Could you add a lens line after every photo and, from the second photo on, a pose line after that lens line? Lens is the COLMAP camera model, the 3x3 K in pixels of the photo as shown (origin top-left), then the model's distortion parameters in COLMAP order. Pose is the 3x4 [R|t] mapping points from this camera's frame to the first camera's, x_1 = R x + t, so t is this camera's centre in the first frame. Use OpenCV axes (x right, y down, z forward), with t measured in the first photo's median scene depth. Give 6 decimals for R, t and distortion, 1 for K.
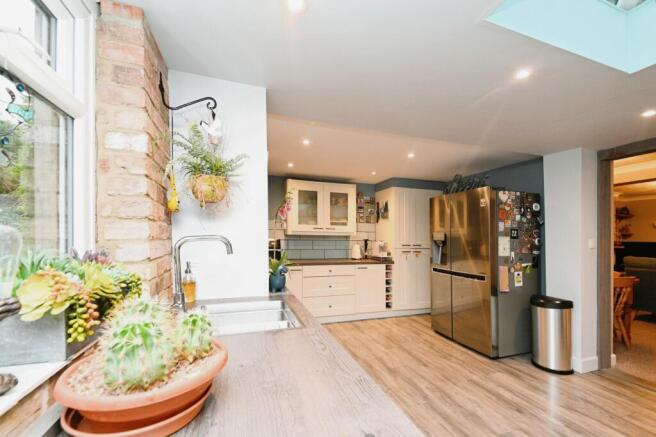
lens RADIAL K [[270.2, 0, 329.5], [0, 270.2, 238.9], [0, 0, 1]] dist [0.000432, 0.000053]
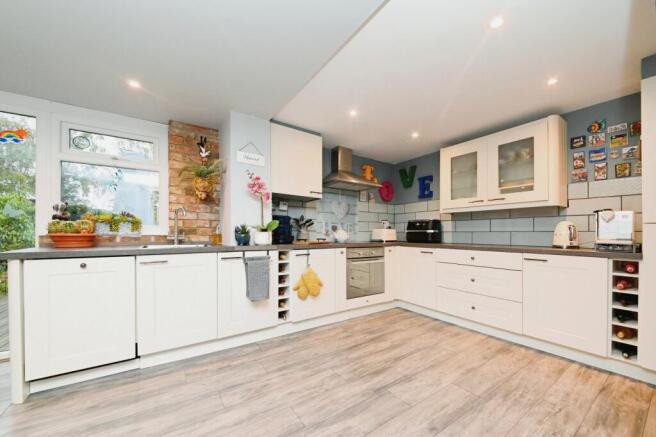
lens RADIAL K [[241.2, 0, 330.3], [0, 241.2, 239.3], [0, 0, 1]] dist [-0.000775, -0.000133]
pose [[0.305638, 0.009339, -0.952102, 0.454476], [-0.003788, 0.999956, 0.008592, 0.059798], [0.952140, 0.000980, 0.305660, 0.411280]]
